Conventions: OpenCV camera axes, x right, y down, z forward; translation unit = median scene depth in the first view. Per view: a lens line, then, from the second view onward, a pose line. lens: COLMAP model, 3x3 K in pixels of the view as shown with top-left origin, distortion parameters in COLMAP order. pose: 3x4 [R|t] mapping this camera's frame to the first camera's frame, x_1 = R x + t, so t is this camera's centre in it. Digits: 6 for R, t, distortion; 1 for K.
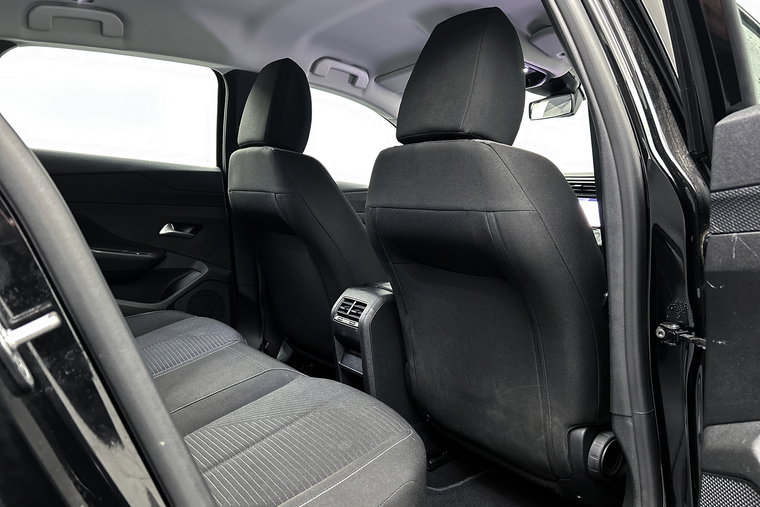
lens RADIAL K [[569.0, 0, 379.2], [0, 569.0, 253.4], [0, 0, 1]] dist [0.051162, -0.060622]
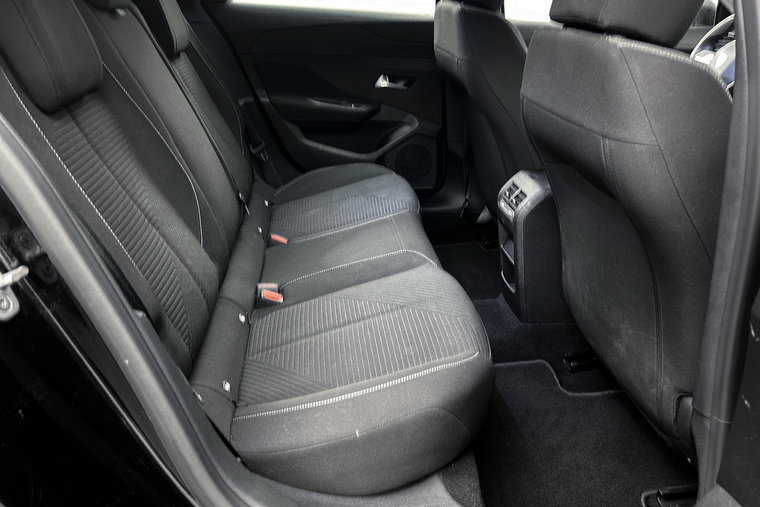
lens RADIAL K [[569.0, 0, 379.6], [0, 569.0, 255.7], [0, 0, 1]] dist [0.051162, -0.060622]
pose [[0.866122, 0.198752, -0.458617, 0.218891], [-0.043421, 0.943992, 0.327098, -0.113312], [0.497943, -0.263393, 0.826243, 0.086838]]
